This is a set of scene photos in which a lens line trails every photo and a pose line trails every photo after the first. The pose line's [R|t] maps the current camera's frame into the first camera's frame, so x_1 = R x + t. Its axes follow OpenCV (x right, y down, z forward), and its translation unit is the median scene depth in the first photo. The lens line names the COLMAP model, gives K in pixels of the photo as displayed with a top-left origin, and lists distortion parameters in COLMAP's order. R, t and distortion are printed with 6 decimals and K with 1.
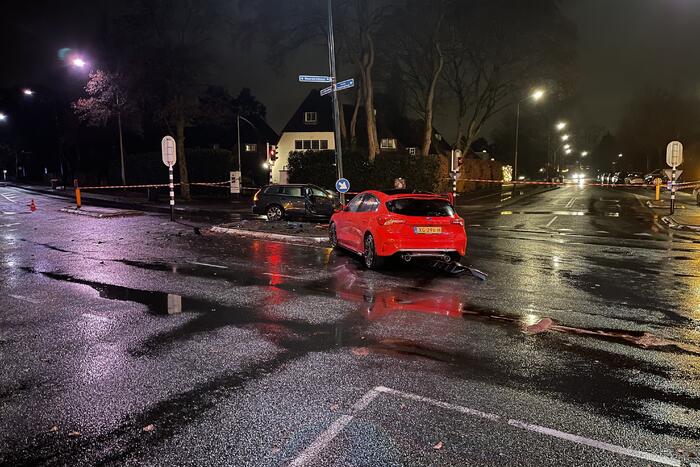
lens RADIAL K [[525.2, 0, 350.0], [0, 525.2, 233.5], [0, 0, 1]] dist [0.023523, -0.002301]
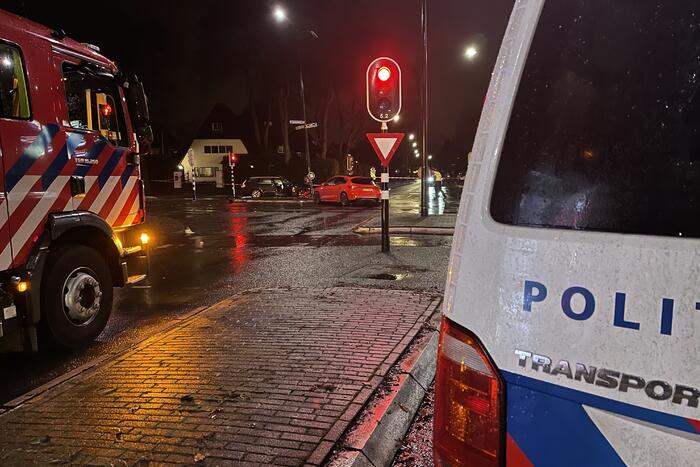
lens RADIAL K [[525.2, 0, 350.0], [0, 525.2, 233.5], [0, 0, 1]] dist [0.023523, -0.002301]
pose [[0.966135, -0.039021, 0.255070, -0.144844], [0.039804, 0.999205, 0.002093, 0.048168], [-0.254949, 0.008130, 0.966920, -0.357021]]
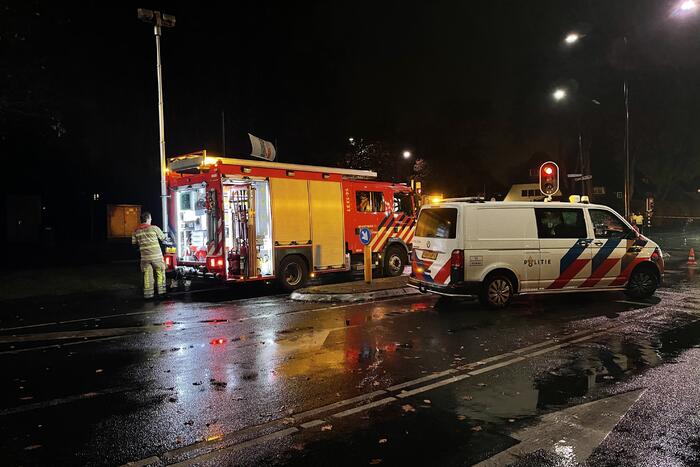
lens RADIAL K [[525.2, 0, 350.0], [0, 525.2, 233.5], [0, 0, 1]] dist [0.023523, -0.002301]
pose [[0.937077, -0.003655, -0.349102, -0.068314], [-0.024060, 0.996892, -0.075020, 0.068230], [0.348292, 0.078699, 0.934077, -0.604916]]
